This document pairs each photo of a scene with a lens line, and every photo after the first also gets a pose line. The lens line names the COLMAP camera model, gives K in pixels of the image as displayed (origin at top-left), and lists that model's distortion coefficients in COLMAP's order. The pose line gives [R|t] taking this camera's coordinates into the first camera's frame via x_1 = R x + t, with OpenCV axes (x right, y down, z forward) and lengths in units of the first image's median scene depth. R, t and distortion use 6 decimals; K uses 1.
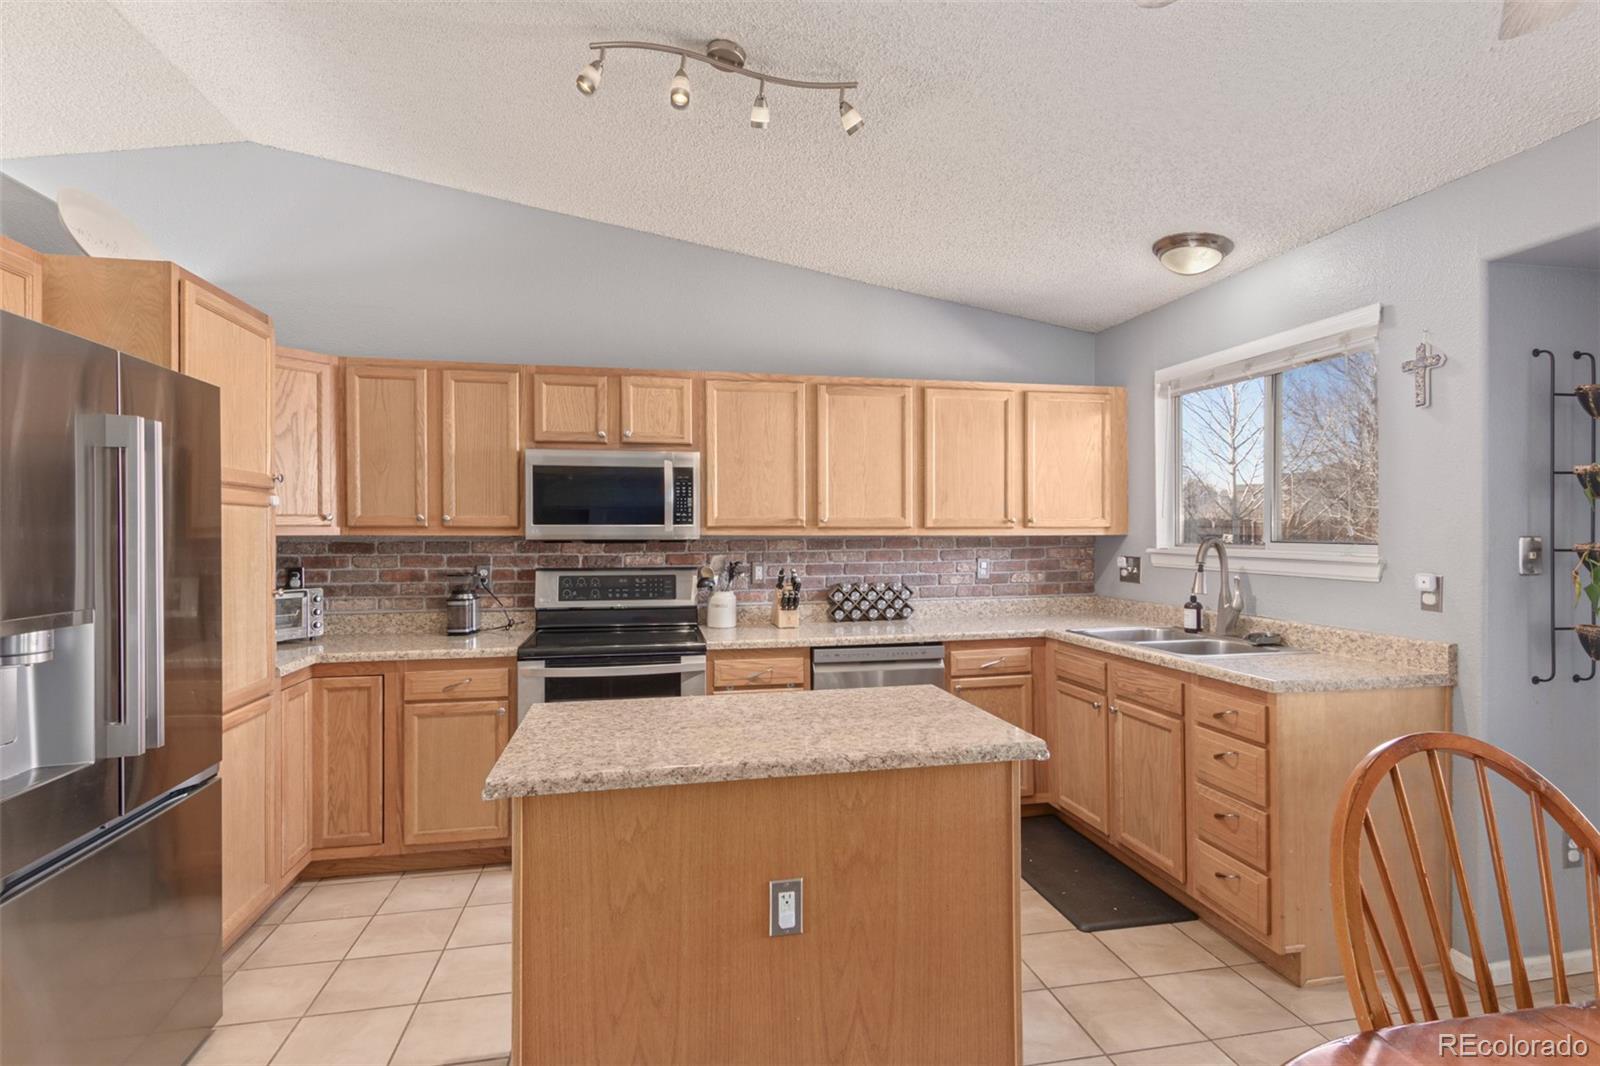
lens RADIAL K [[803.3, 0, 794.3], [0, 803.3, 534.3], [0, 0, 1]] dist [0.009483, 0.002728]
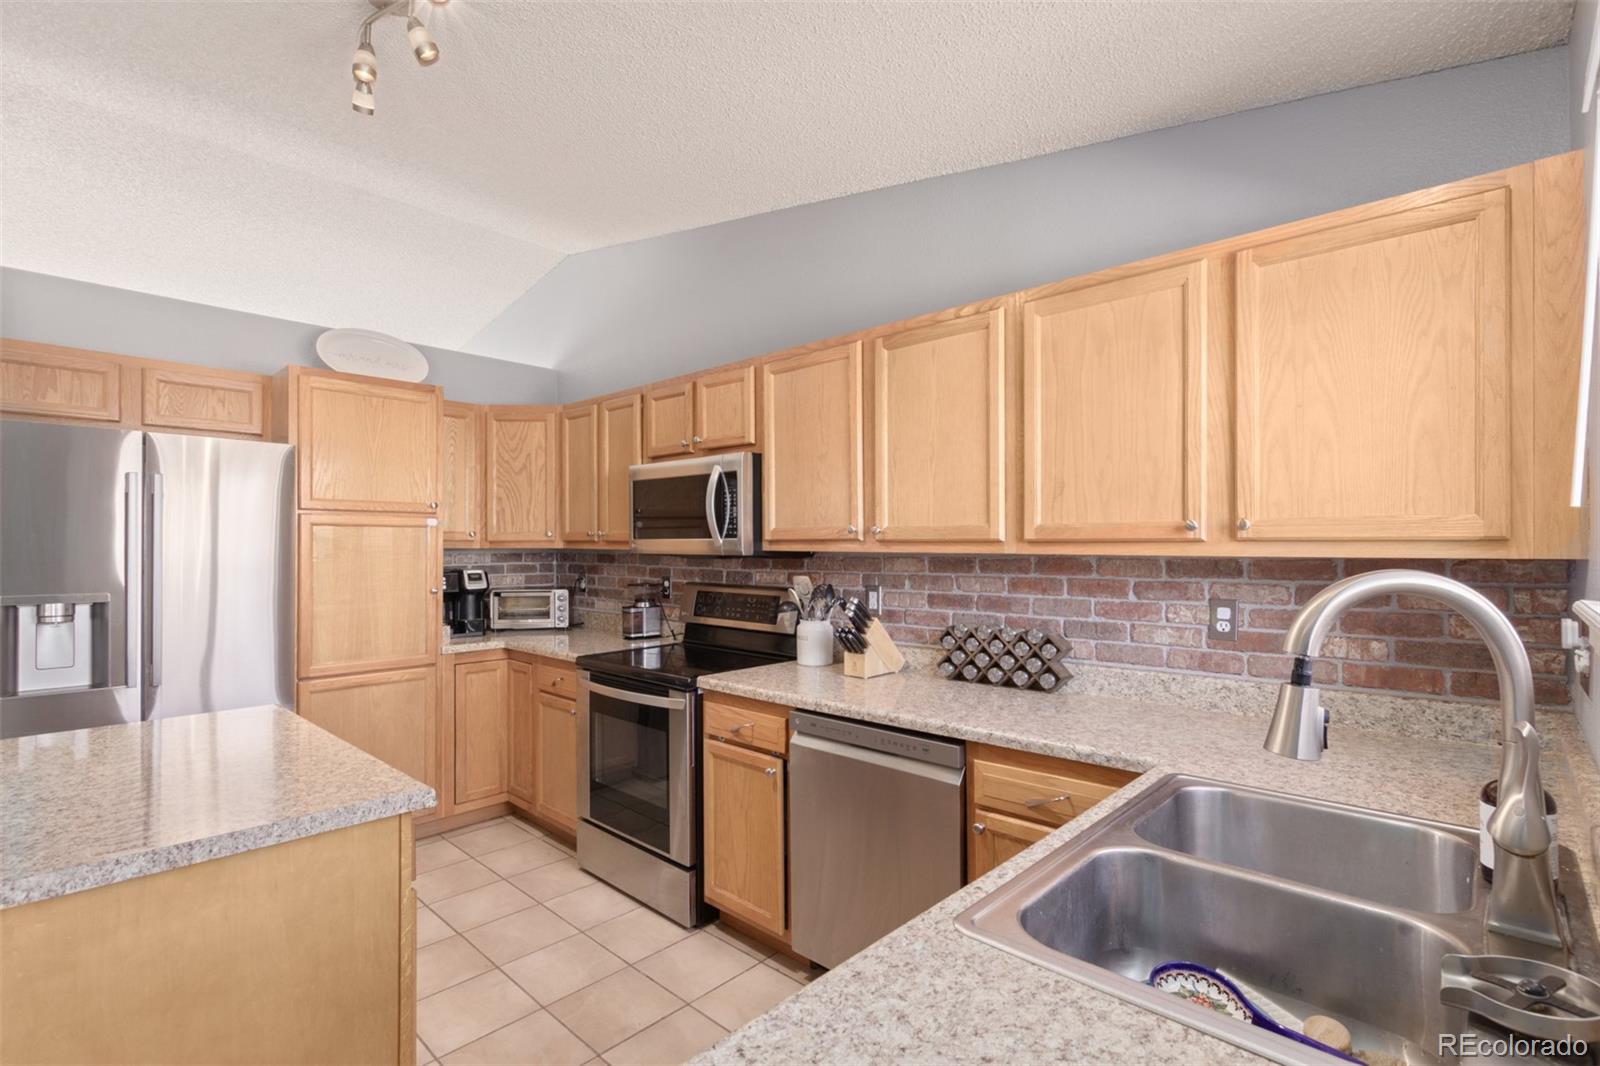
lens RADIAL K [[739.0, 0, 792.6], [0, 739.0, 544.7], [0, 0, 1]] dist [0.004507, -0.002384]
pose [[0.583573, 0.001245, -0.812060, 0.560546], [-0.004798, 0.999987, -0.001914, -0.003908], [0.812046, 0.005013, 0.583571, 0.611893]]
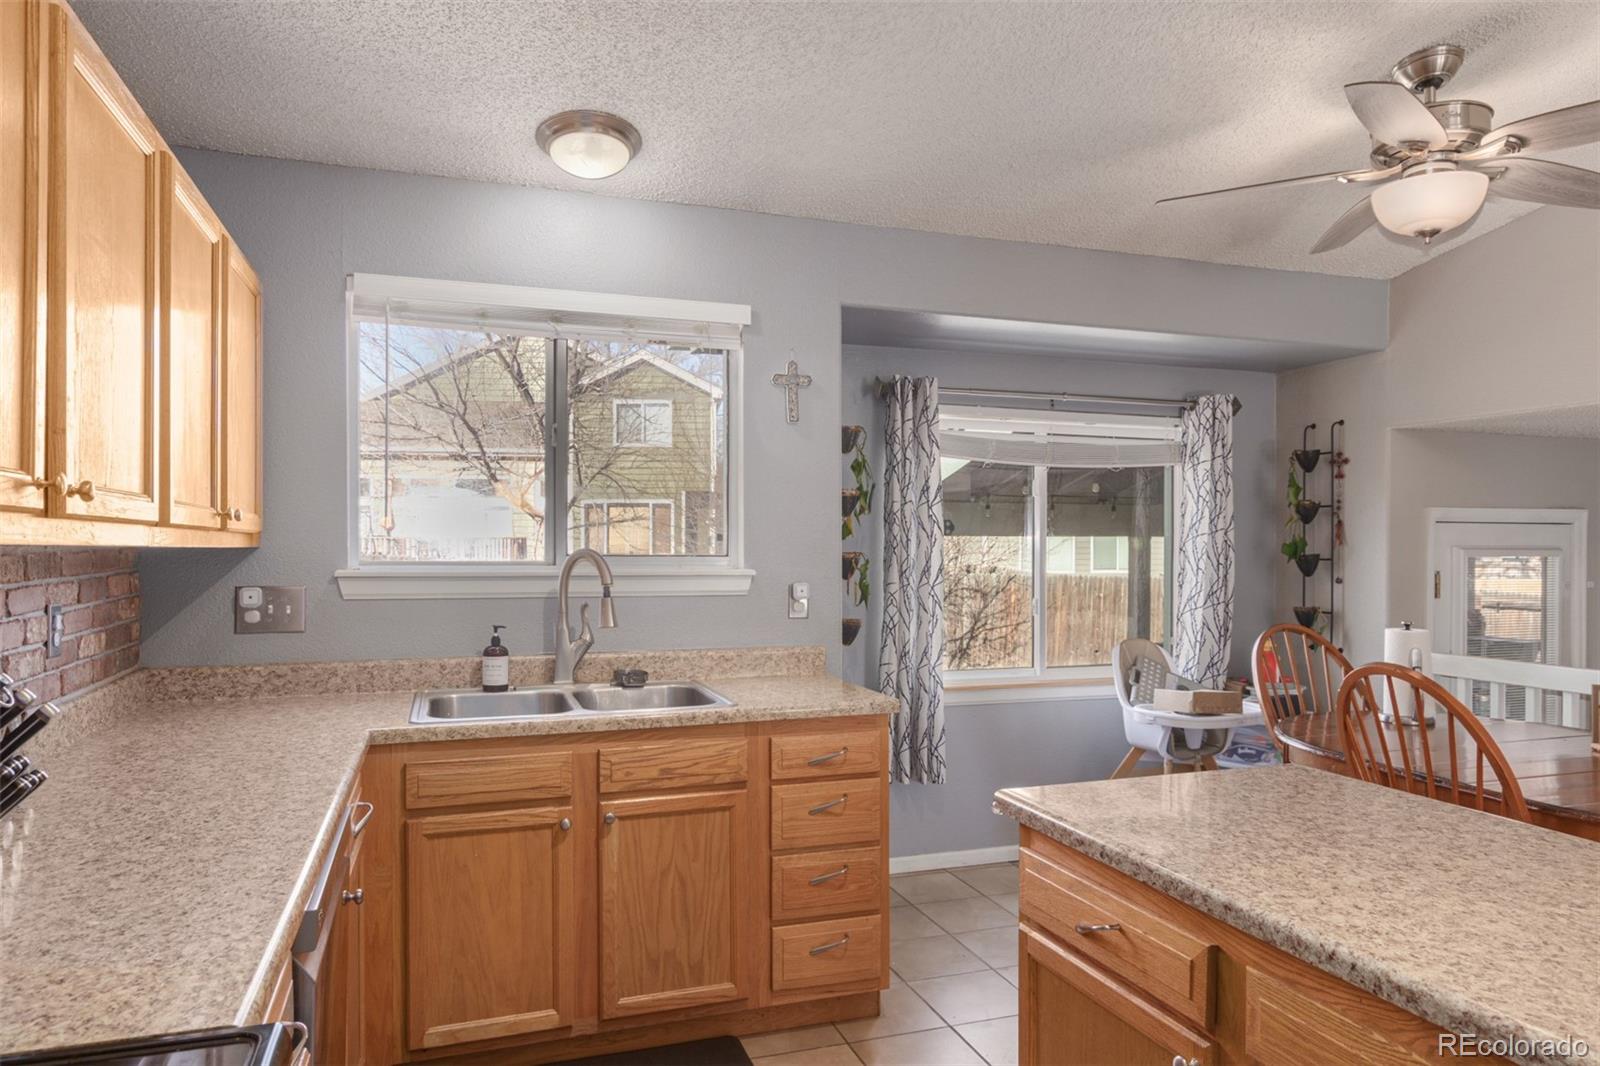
lens RADIAL K [[1027.7, 0, 811.4], [0, 1027.7, 557.1], [0, 0, 1]] dist [0.010744, -0.012096]
pose [[-0.141750, -0.004410, 0.989893, -0.393007], [0.001467, 0.999988, 0.004666, 0.005810], [-0.989901, 0.002114, -0.141742, 0.857615]]
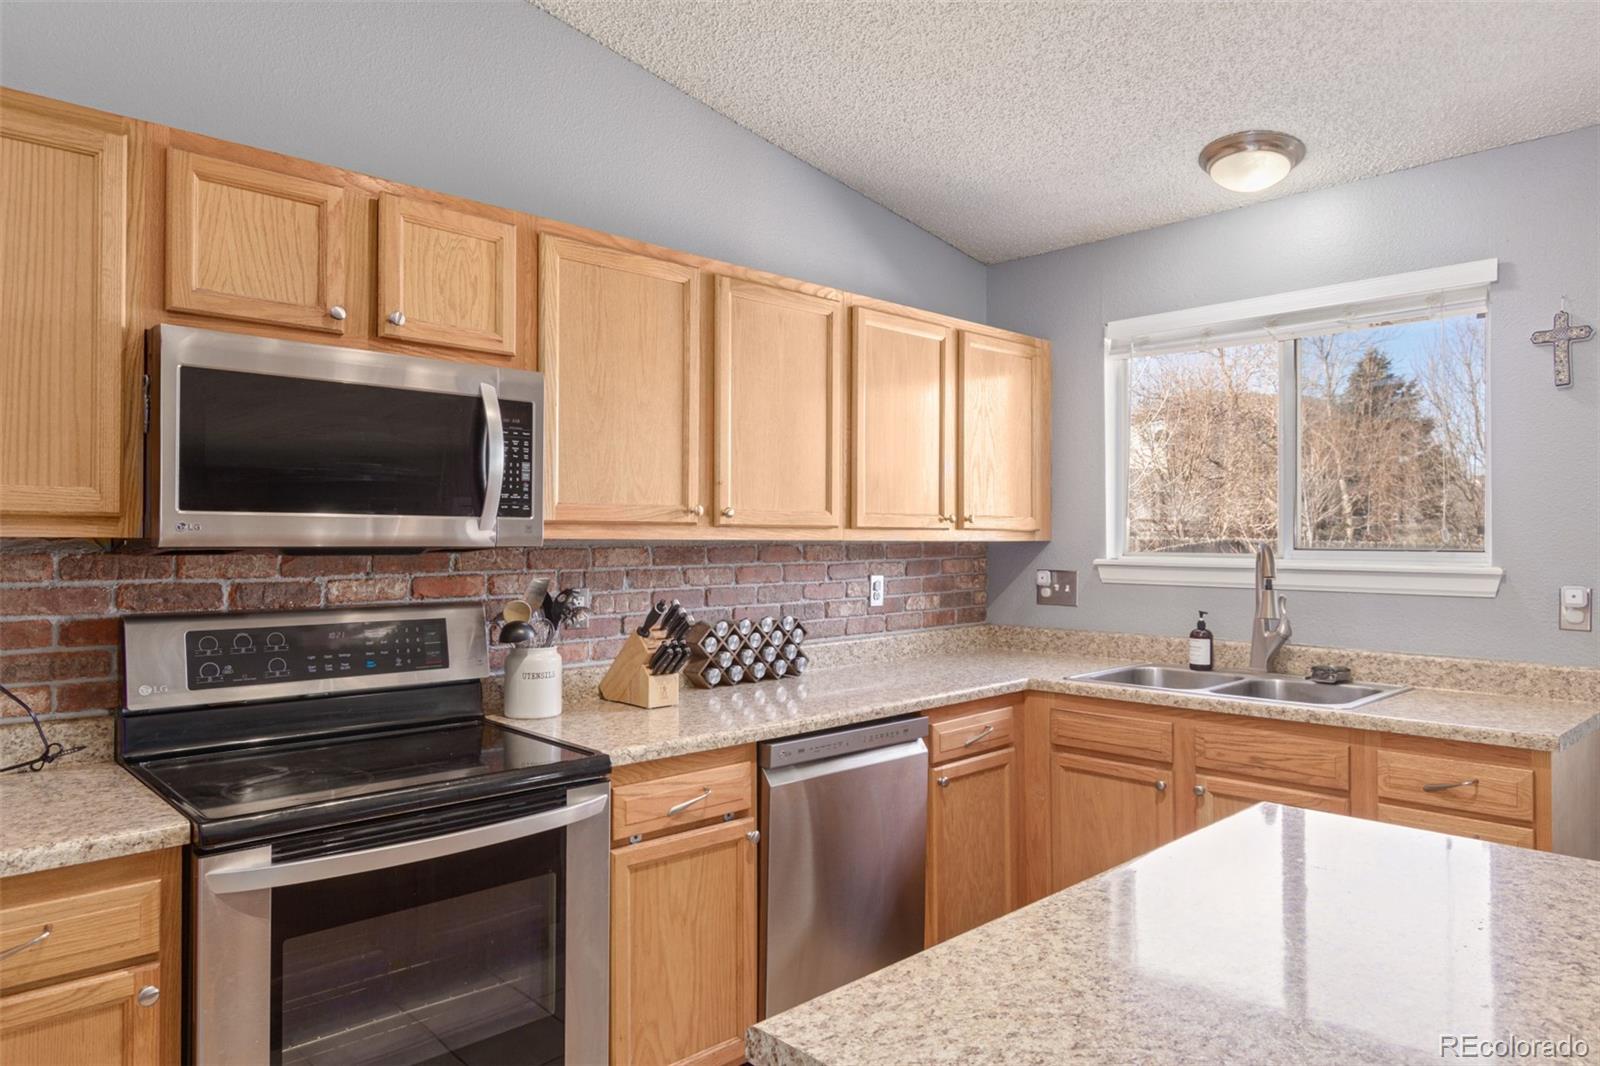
lens RADIAL K [[1027.7, 0, 798.0], [0, 1027.7, 531.6], [0, 0, 1]] dist [0.010744, -0.012096]
pose [[0.844218, 0.007460, 0.535948, -0.338940], [-0.001858, 0.999938, -0.010991, 0.003709], [-0.535997, 0.008283, 0.844179, 0.386973]]
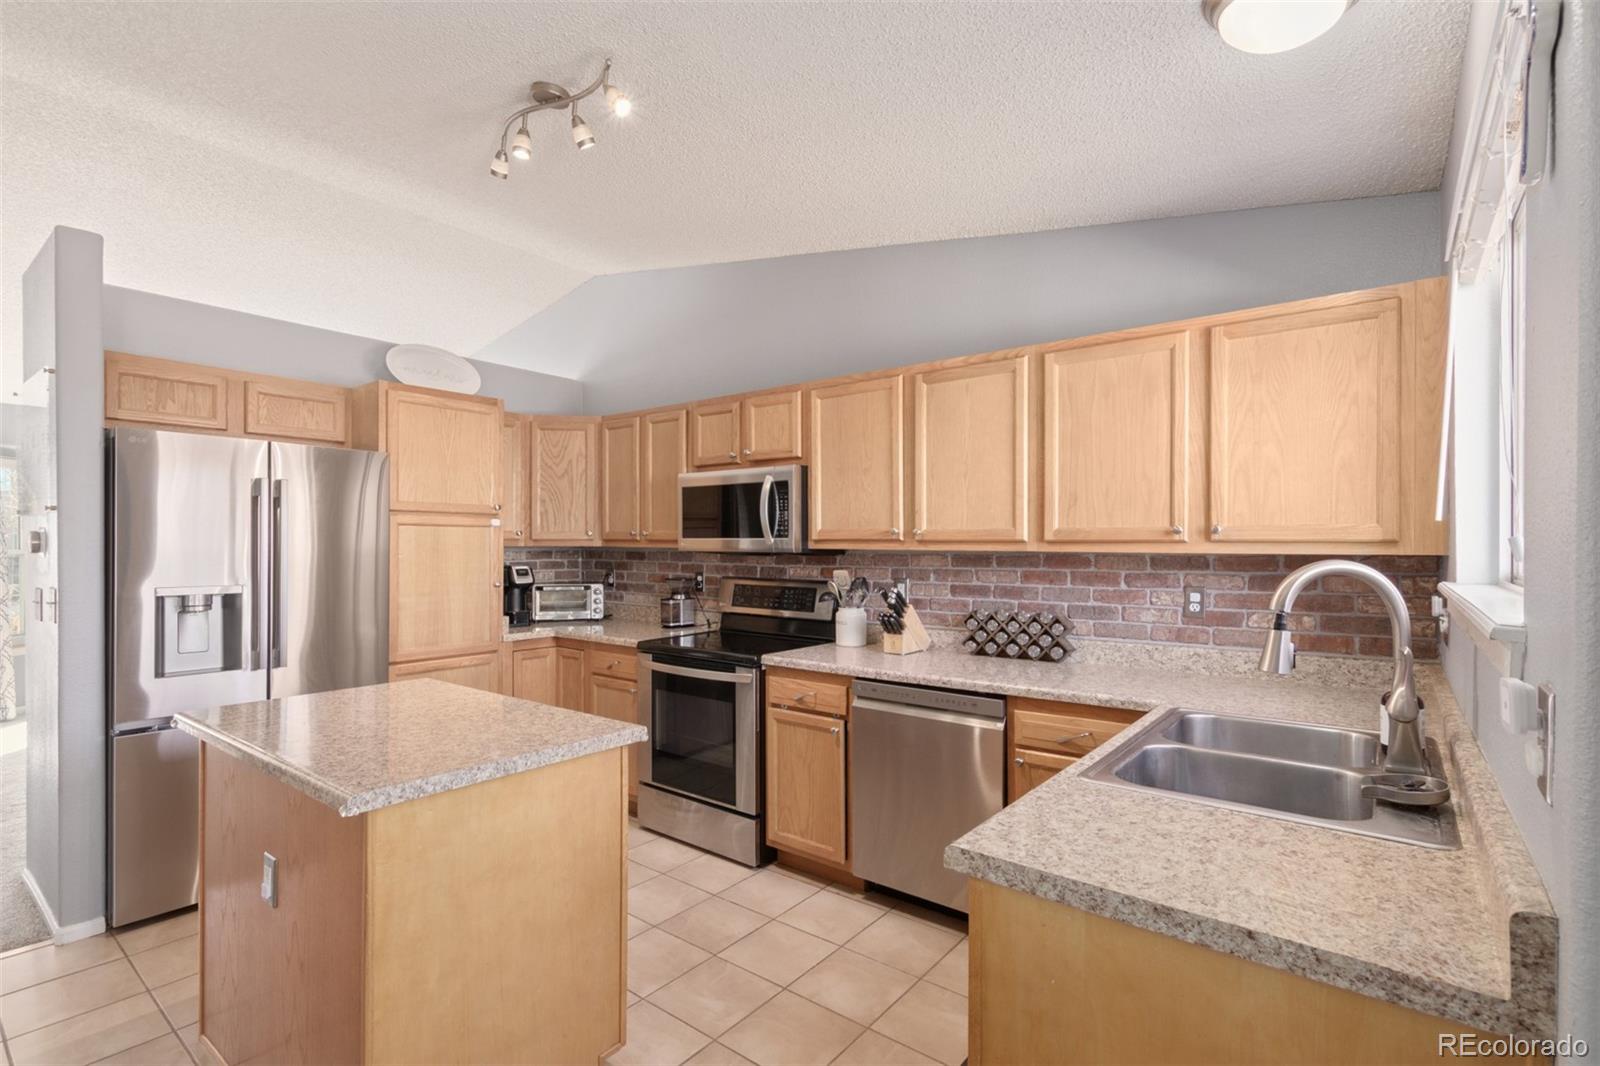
lens RADIAL K [[739.0, 0, 793.9], [0, 739.0, 546.2], [0, 0, 1]] dist [0.004507, -0.002384]
pose [[0.650156, 0.005465, -0.759781, 0.594281], [-0.007385, 0.999972, 0.000873, -0.002642], [0.759765, 0.005044, 0.650179, 0.422966]]
